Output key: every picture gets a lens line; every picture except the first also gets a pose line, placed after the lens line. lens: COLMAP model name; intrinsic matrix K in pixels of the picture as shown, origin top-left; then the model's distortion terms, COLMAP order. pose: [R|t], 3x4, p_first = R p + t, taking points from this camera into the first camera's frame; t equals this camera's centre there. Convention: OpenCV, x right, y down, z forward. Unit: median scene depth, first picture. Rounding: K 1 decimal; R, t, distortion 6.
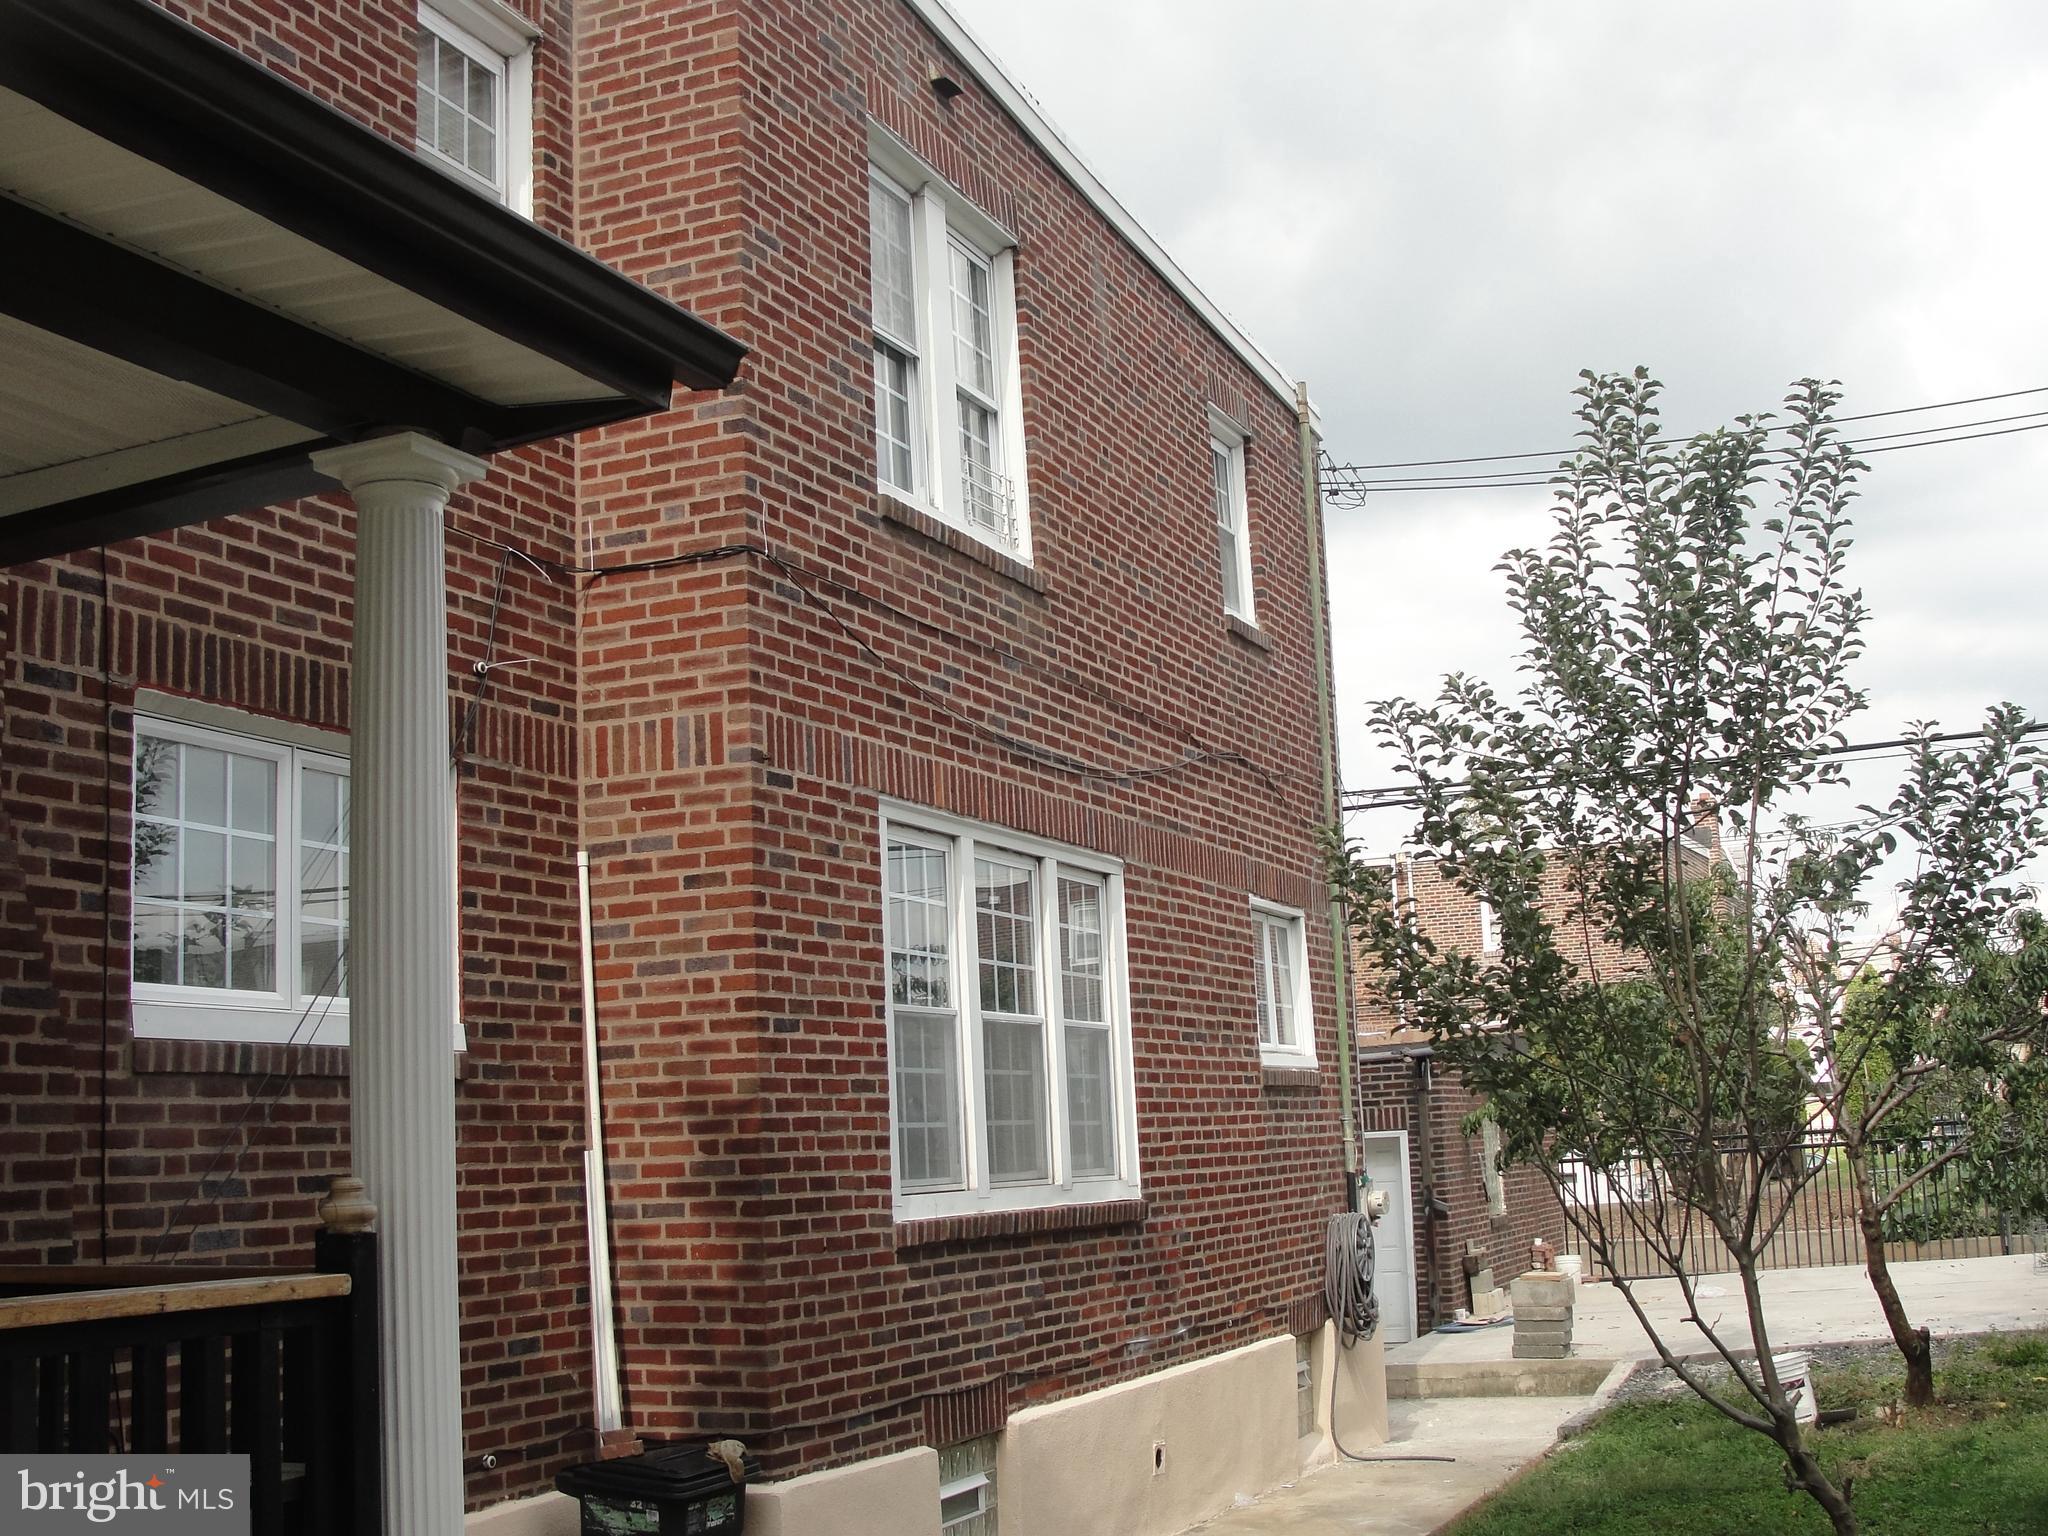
lens RADIAL K [[2374.0, 0, 1020.2], [0, 2374.0, 775.9], [0, 0, 1]] dist [-0.142419, 0.000000]
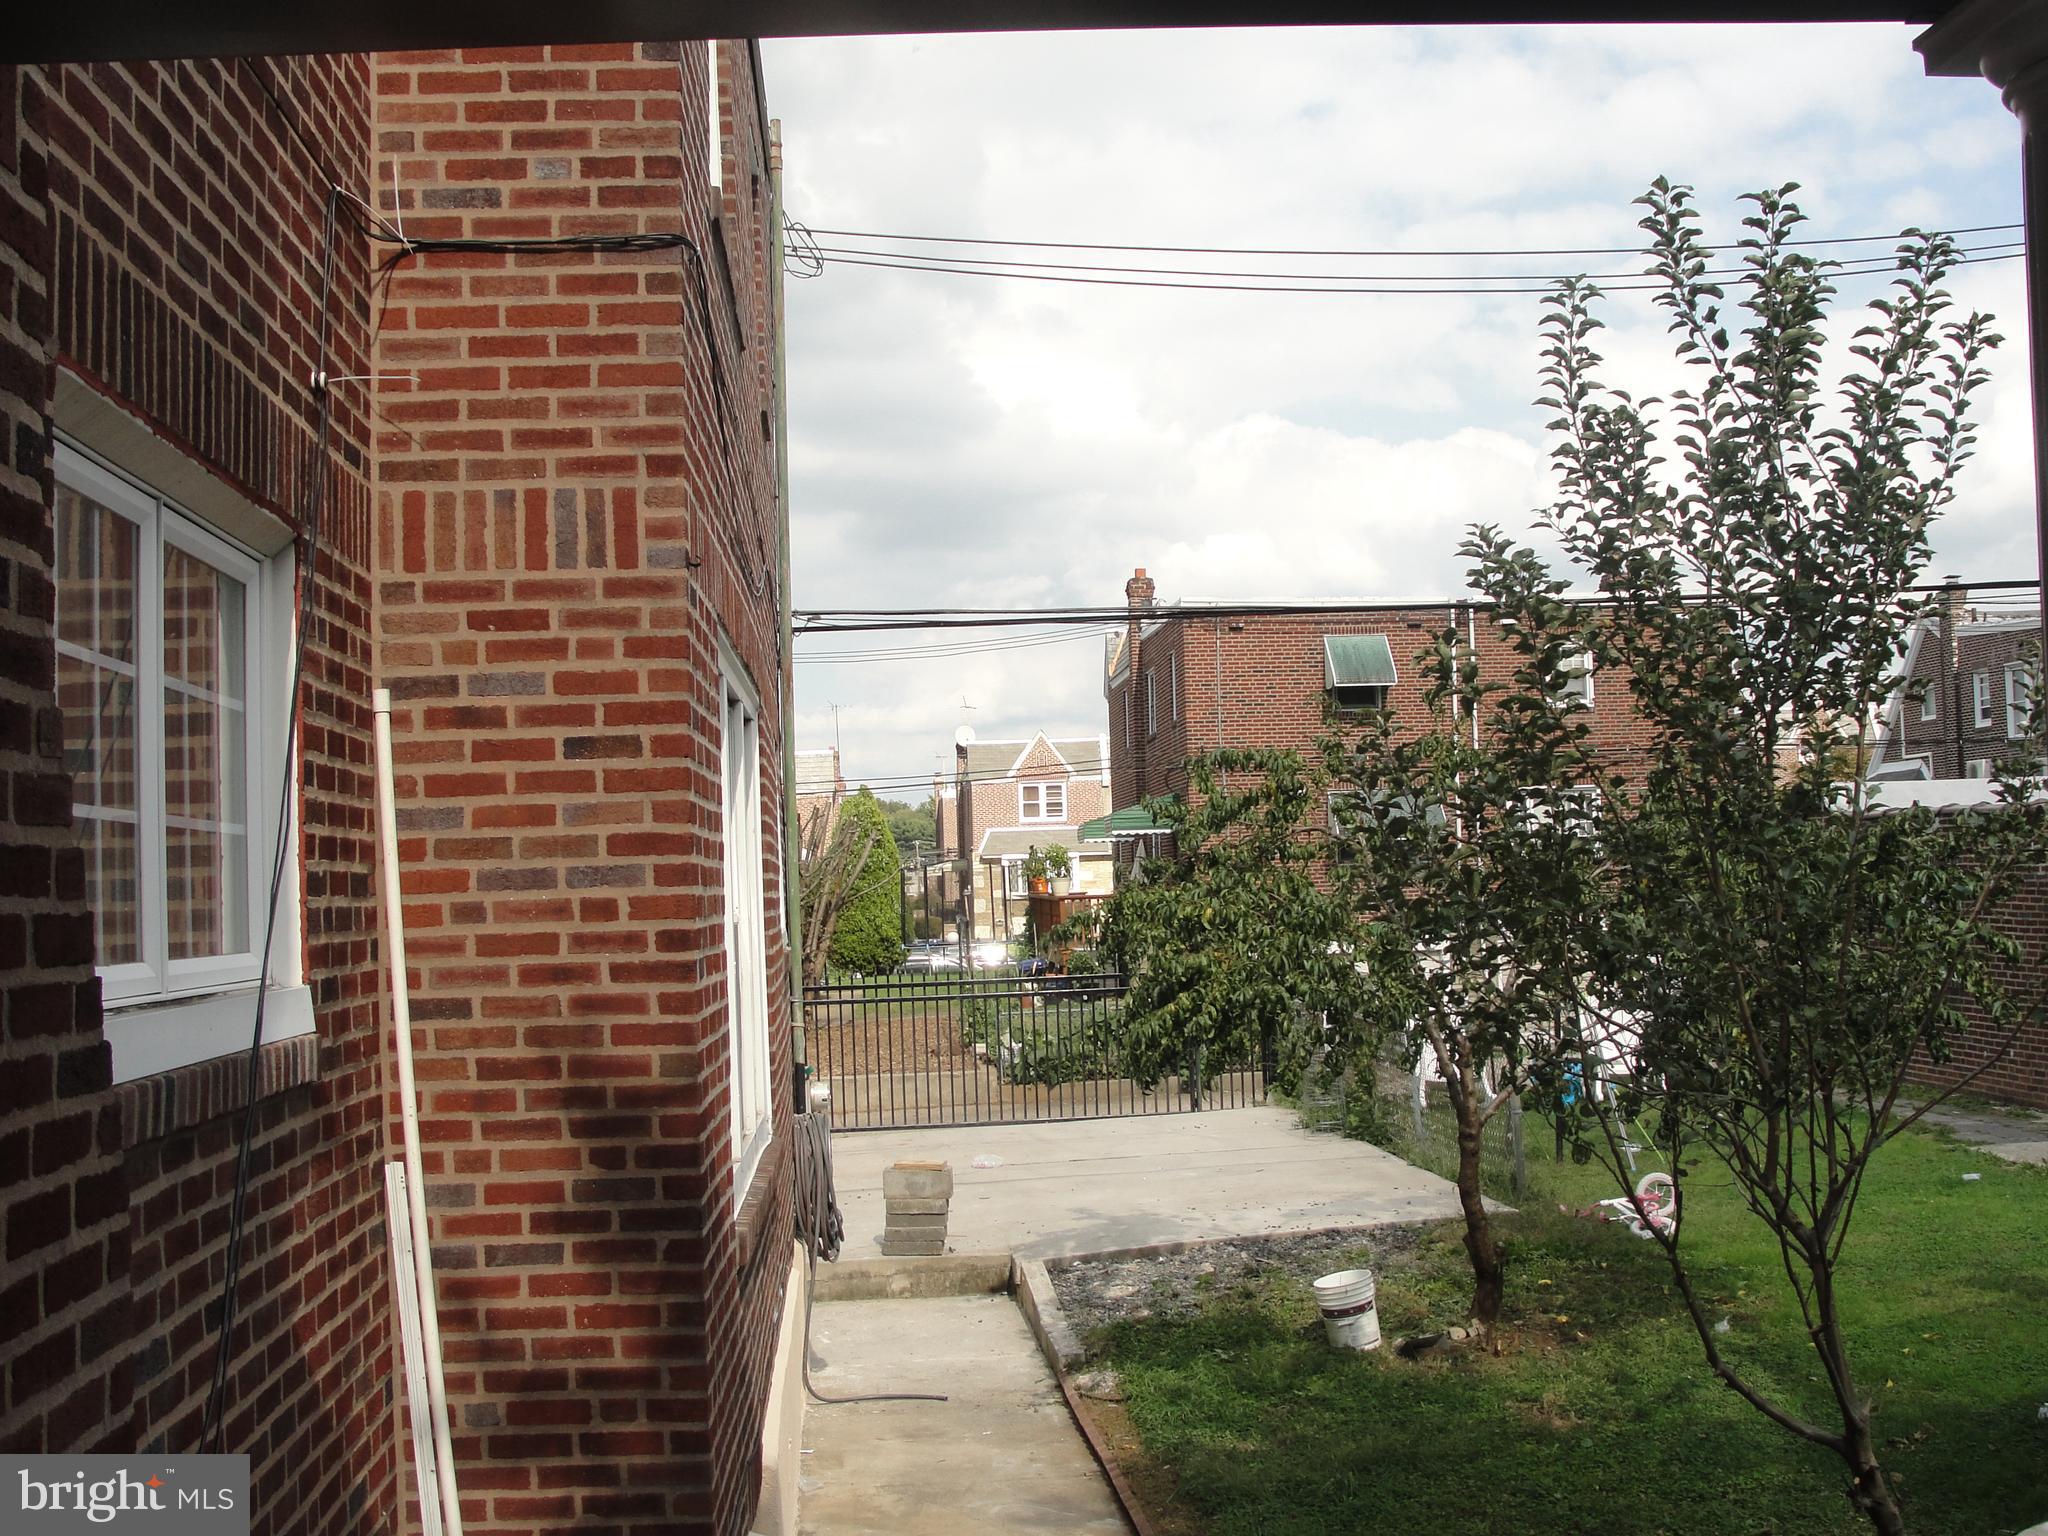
lens RADIAL K [[2374.0, 0, 1026.2], [0, 2374.0, 756.3], [0, 0, 1]] dist [-0.142419, 0.000000]
pose [[0.877253, 0.042164, 0.478174, -0.336672], [-0.081584, 0.994739, 0.061960, -0.002718], [-0.473045, -0.093366, 0.876077, 0.375166]]
